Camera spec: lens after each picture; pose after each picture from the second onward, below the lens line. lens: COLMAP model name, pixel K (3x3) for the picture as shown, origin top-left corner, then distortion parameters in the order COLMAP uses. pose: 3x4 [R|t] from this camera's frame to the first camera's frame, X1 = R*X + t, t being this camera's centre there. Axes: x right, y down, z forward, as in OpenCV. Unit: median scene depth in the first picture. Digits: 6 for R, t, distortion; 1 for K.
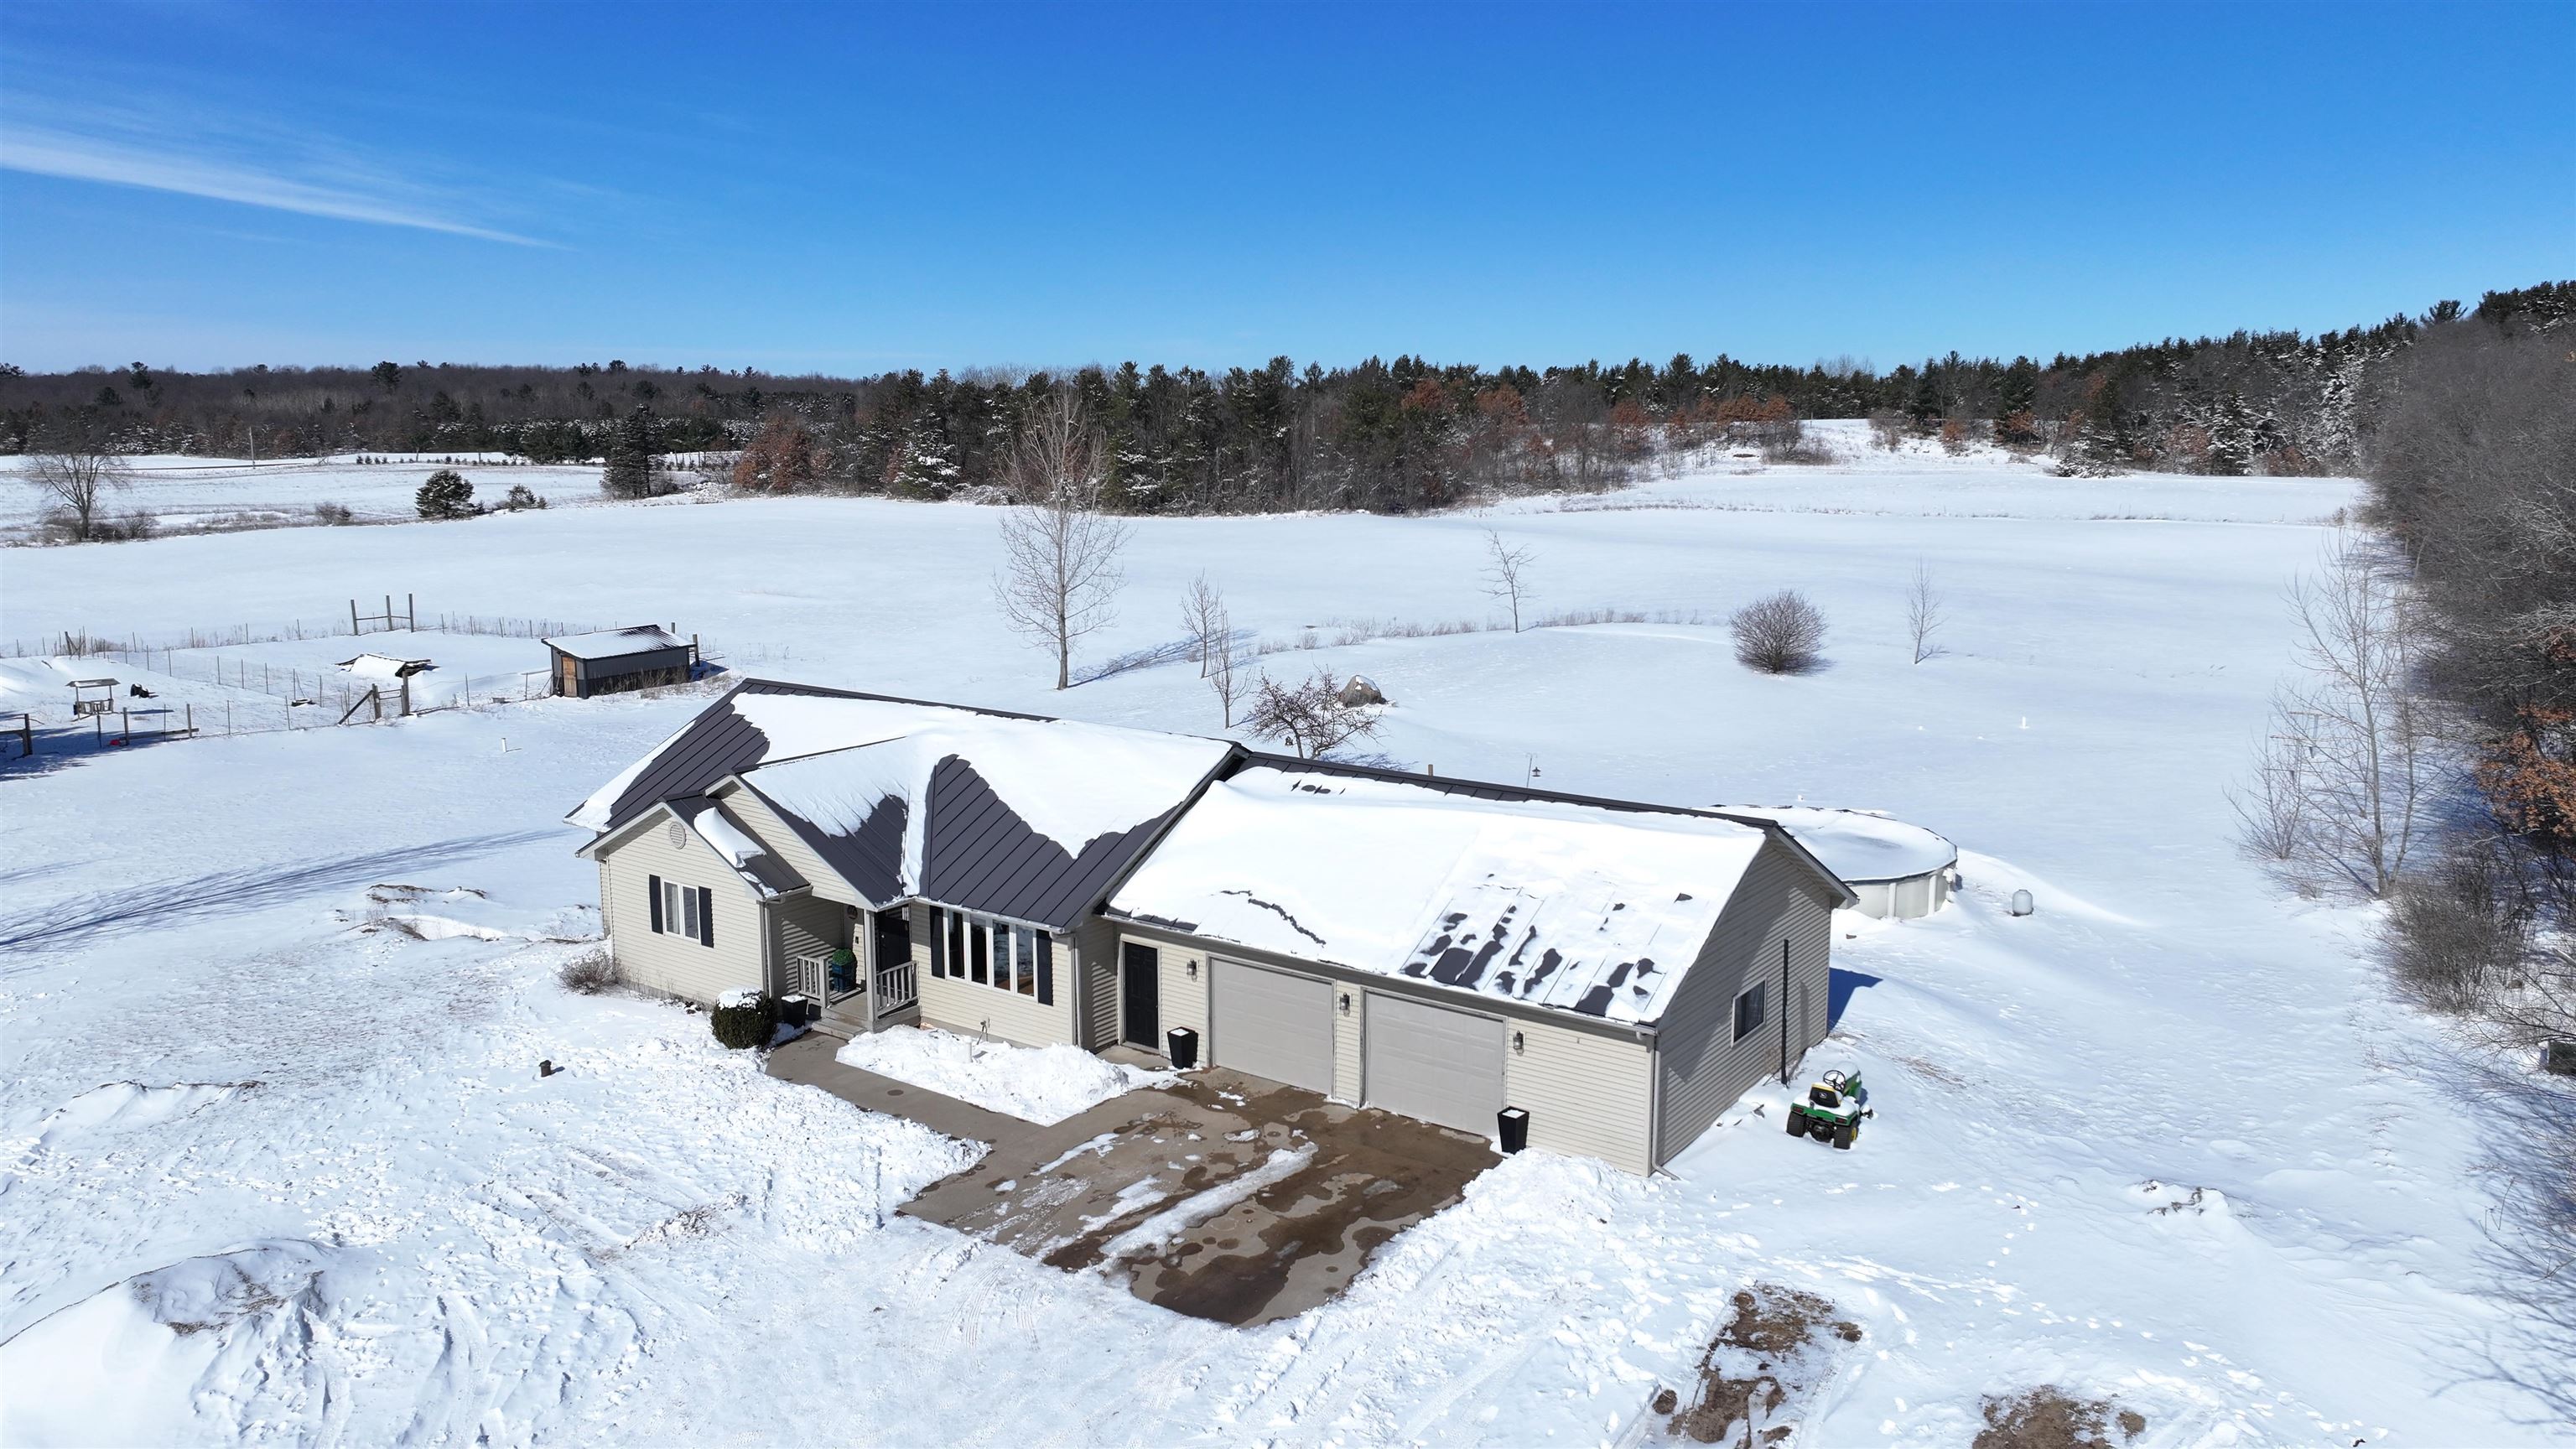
lens RADIAL K [[1826.5, 0, 1288.0], [0, 1826.5, 724.5], [0, 0, 1]] dist [0.010104, 0.004885]
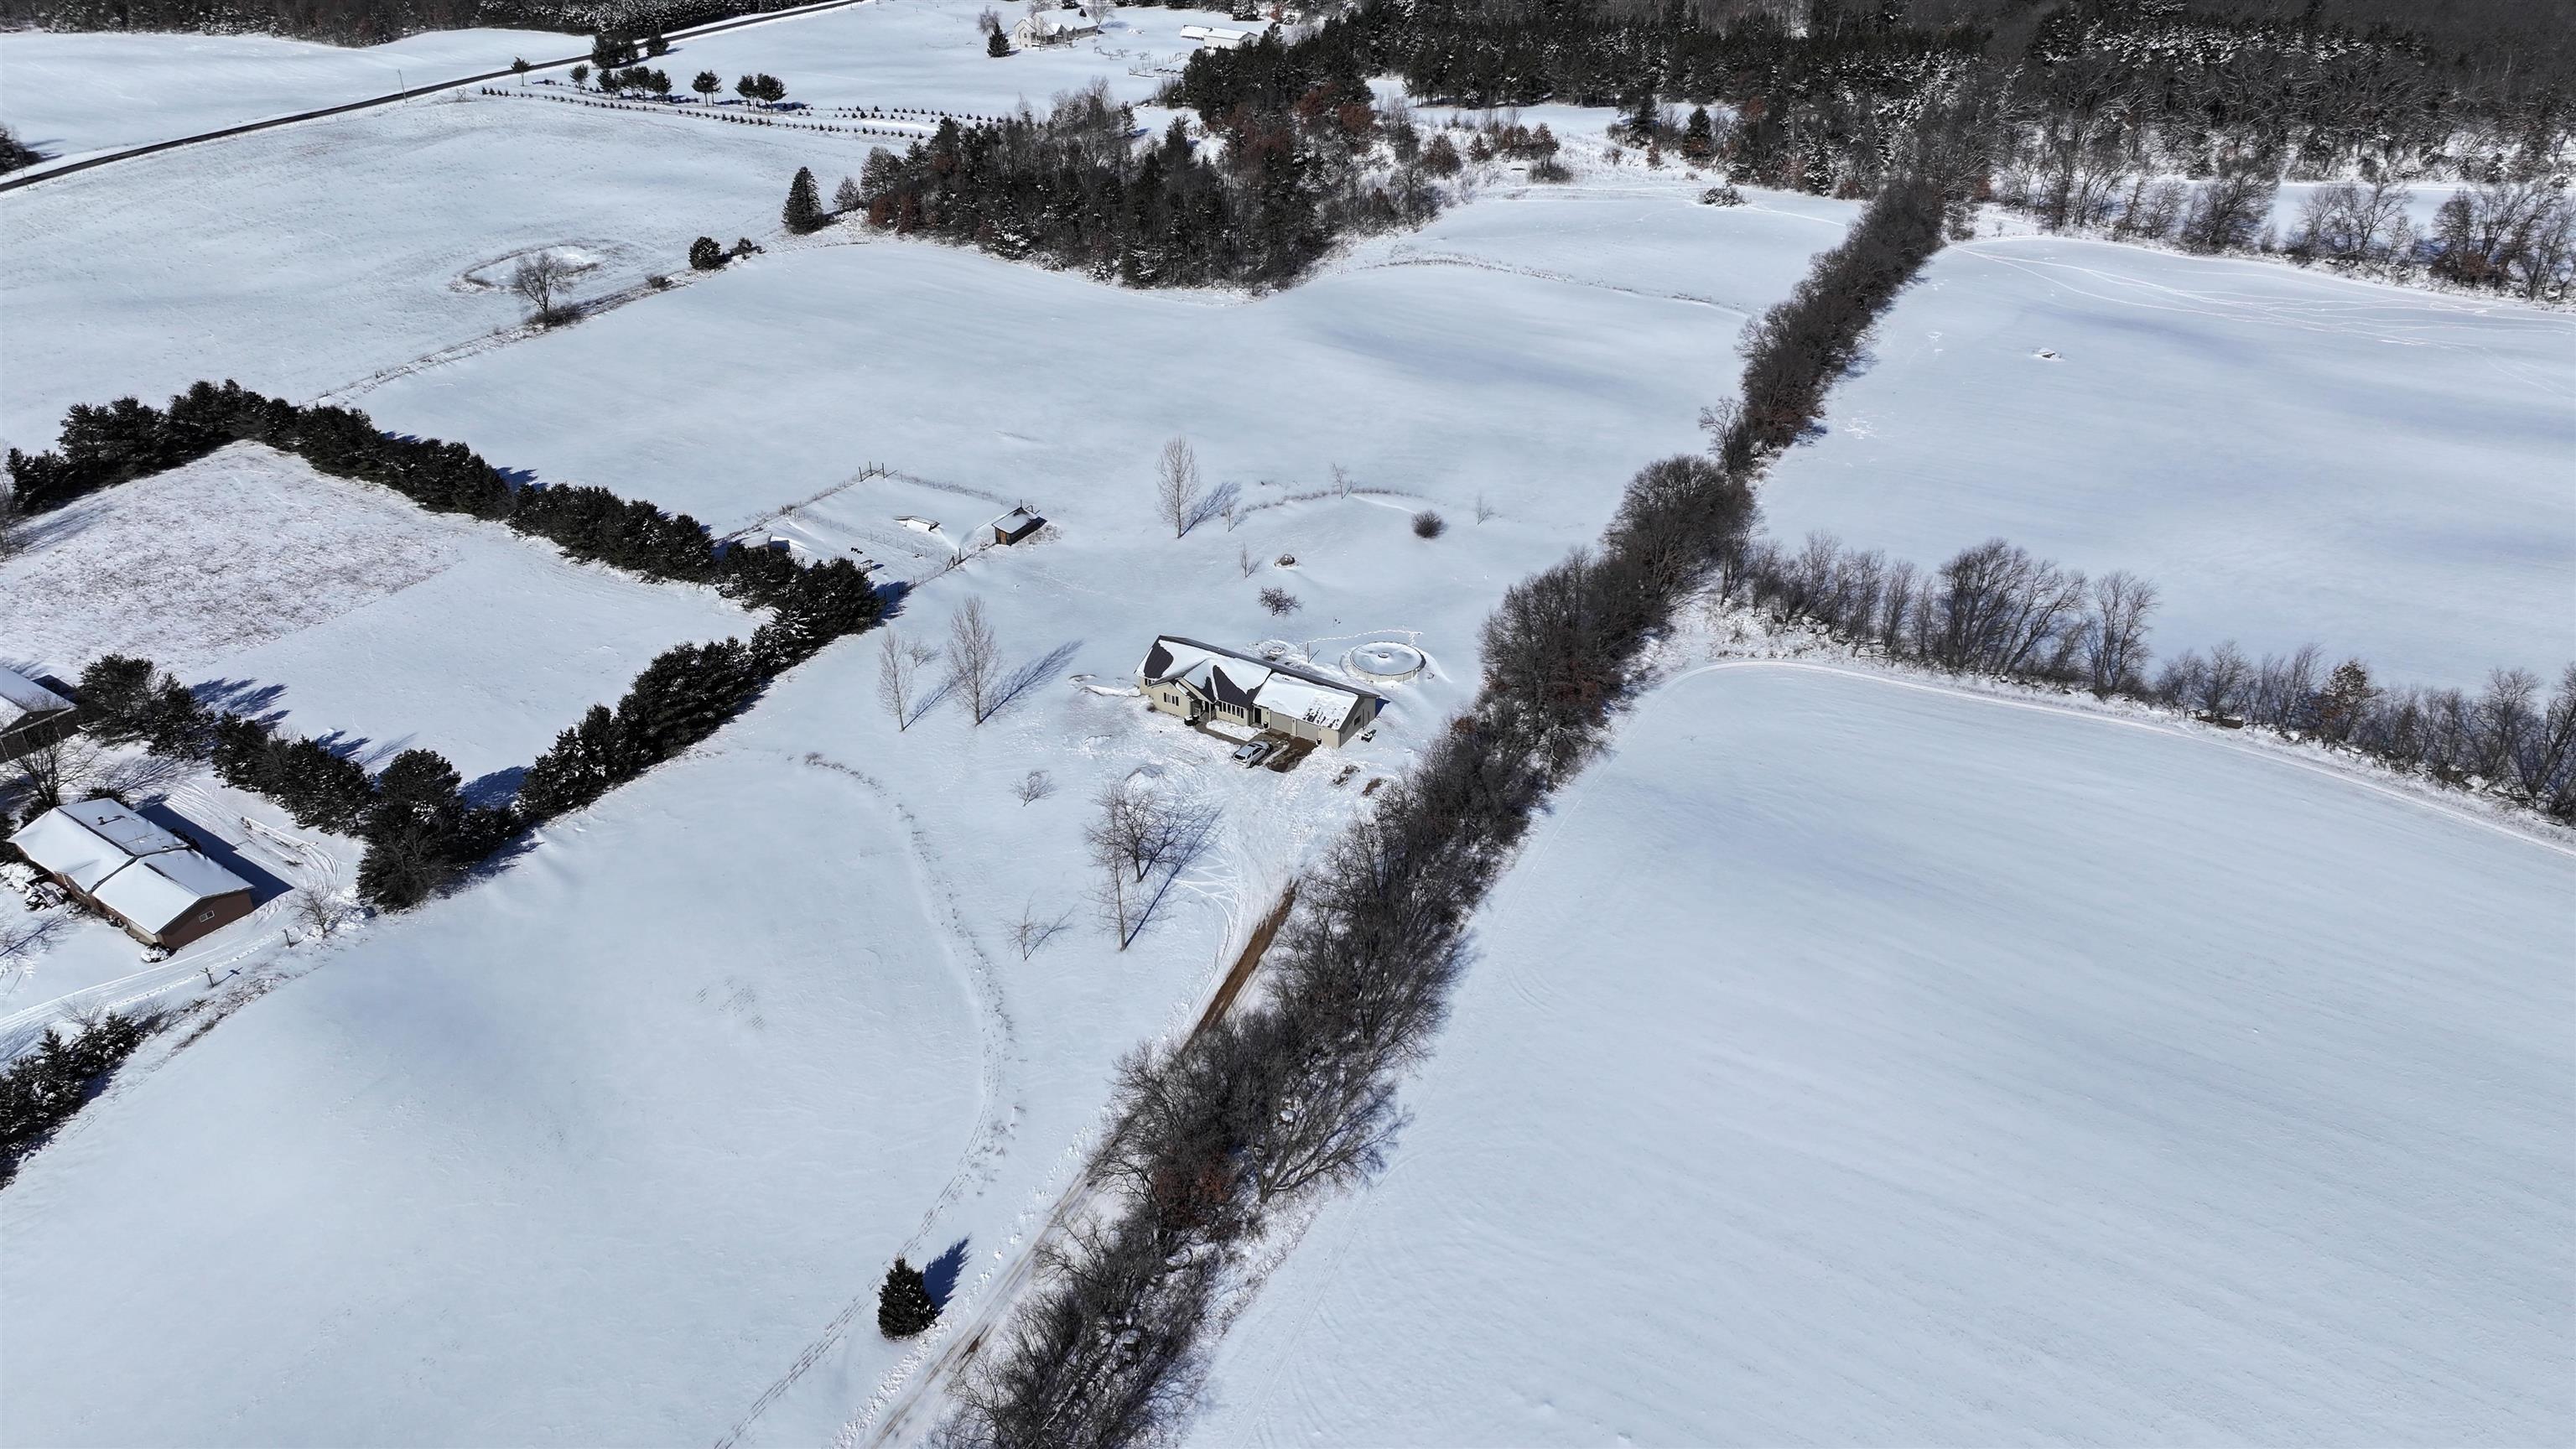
lens RADIAL K [[1826.5, 0, 1288.0], [0, 1826.5, 724.5], [0, 0, 1]] dist [0.010104, 0.004885]
pose [[0.998095, -0.029722, 0.054060, -0.294322], [0.009577, 0.940319, 0.340160, -1.777658], [-0.060944, -0.338995, 0.938812, -4.416862]]
